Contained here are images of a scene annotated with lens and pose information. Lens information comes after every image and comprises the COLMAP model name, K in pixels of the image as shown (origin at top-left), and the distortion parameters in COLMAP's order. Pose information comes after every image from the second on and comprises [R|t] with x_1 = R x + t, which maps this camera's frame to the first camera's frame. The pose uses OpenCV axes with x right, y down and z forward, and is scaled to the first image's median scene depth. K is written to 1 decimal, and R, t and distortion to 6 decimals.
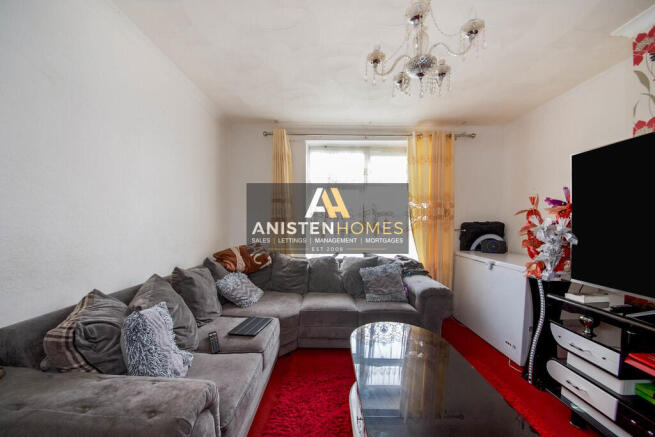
lens RADIAL K [[245.6, 0, 327.0], [0, 245.6, 227.1], [0, 0, 1]] dist [-0.000539, -0.000248]
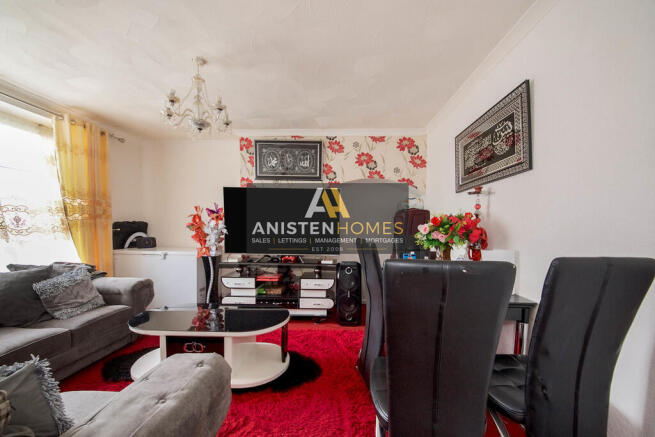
lens RADIAL K [[245.6, 0, 327.0], [0, 245.6, 227.1], [0, 0, 1]] dist [-0.000539, -0.000248]
pose [[0.044500, -0.016869, 0.998867, -0.512769], [0.009312, 0.999821, 0.016470, -0.006324], [-0.998966, 0.008569, 0.044649, 0.079893]]
